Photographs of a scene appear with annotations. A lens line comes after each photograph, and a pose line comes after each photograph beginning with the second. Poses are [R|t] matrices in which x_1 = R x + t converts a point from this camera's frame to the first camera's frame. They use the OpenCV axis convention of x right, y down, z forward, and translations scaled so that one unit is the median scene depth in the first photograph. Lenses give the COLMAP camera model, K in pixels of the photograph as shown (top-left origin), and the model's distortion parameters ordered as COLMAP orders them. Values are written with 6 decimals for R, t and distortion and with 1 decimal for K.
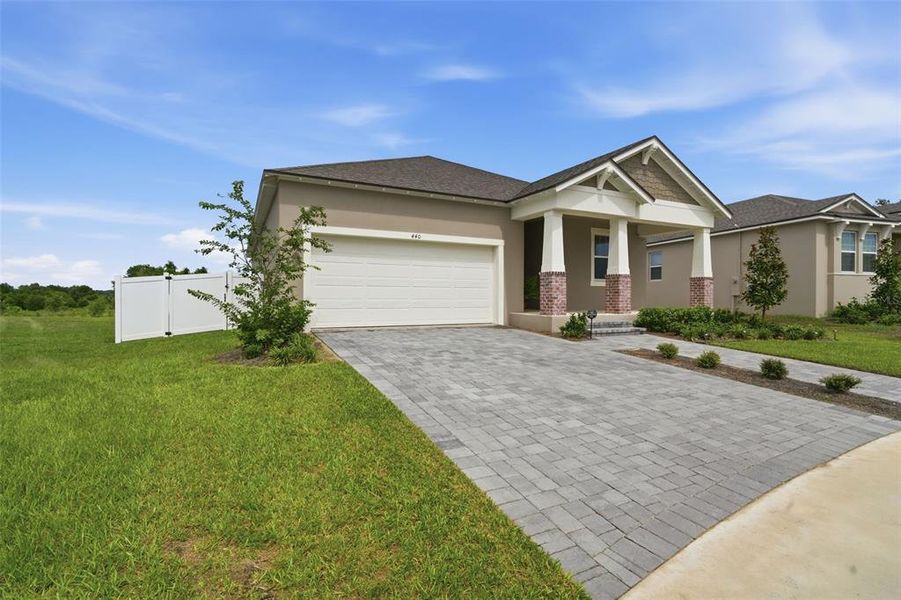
lens RADIAL K [[420.7, 0, 450.5], [0, 420.7, 300.0], [0, 0, 1]] dist [-0.002163, -0.000416]
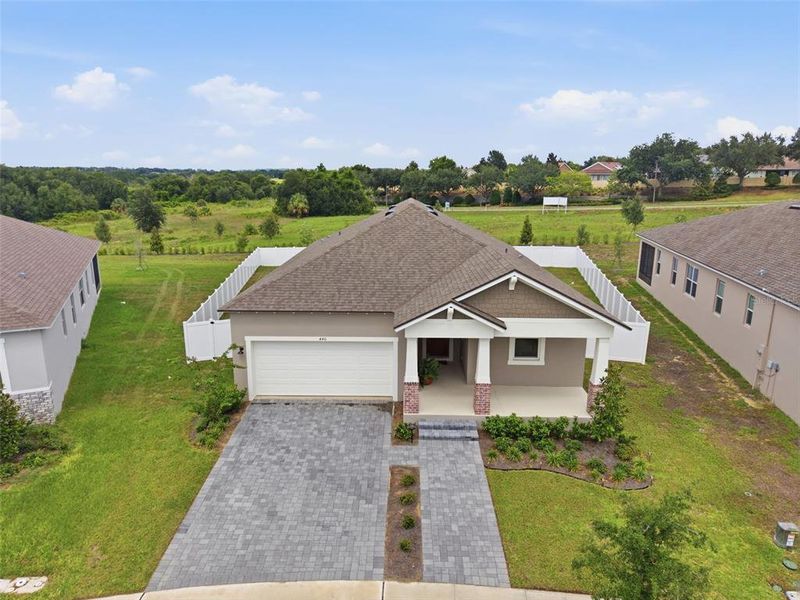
lens RADIAL K [[536.0, 0, 400.0], [0, 536.0, 300.0], [0, 0, 1]] dist [0.031278, -0.030759]
pose [[0.885185, 0.110465, -0.451935, 0.922779], [-0.007452, 0.974645, 0.223634, -0.667916], [0.465179, -0.194590, 0.863564, -0.391291]]
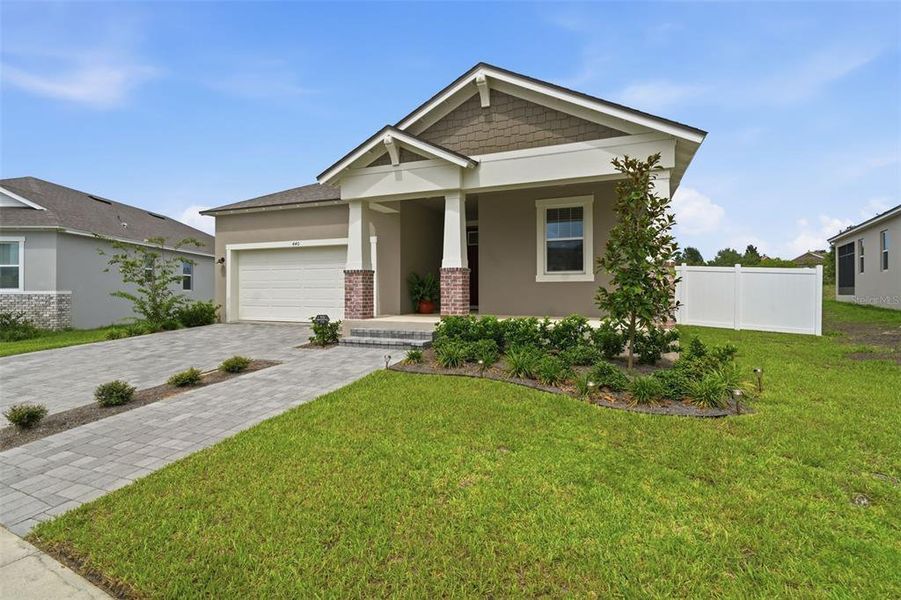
lens RADIAL K [[428.4, 0, 450.2], [0, 428.4, 293.8], [0, 0, 1]] dist [0.002071, -0.000013]
pose [[0.657295, 0.002529, -0.753629, 1.044699], [-0.002044, 0.999997, 0.001573, -0.018426], [0.753631, 0.000506, 0.657298, 0.542711]]
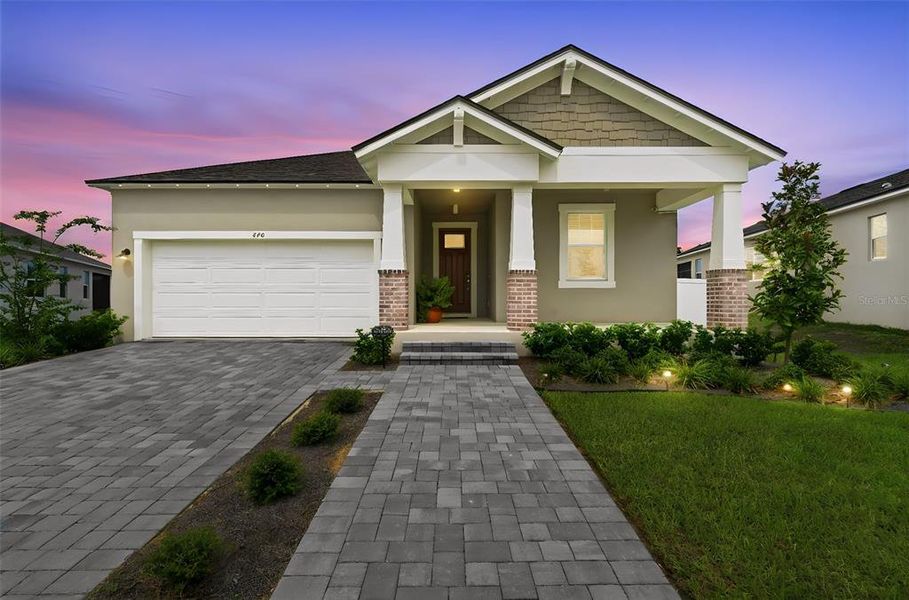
lens RADIAL K [[422.2, 0, 454.8], [0, 422.2, 303.5], [0, 0, 1]] dist [-0.002562, -0.000354]
pose [[0.893684, 0.001322, -0.448694, 0.655246], [-0.000945, 0.999999, 0.001063, -0.010704], [0.448695, -0.000526, 0.893685, 0.394607]]
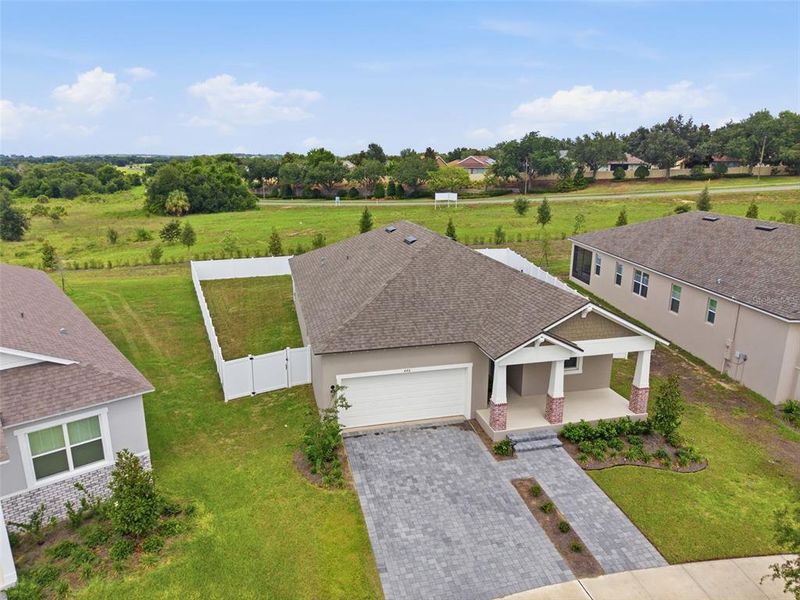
lens RADIAL K [[536.0, 0, 400.0], [0, 536.0, 300.0], [0, 0, 1]] dist [0.031278, -0.030759]
pose [[0.975190, 0.058059, -0.213621, 0.285524], [-0.003621, 0.969049, 0.246840, -0.861378], [0.221341, -0.239943, 0.945217, -0.759579]]
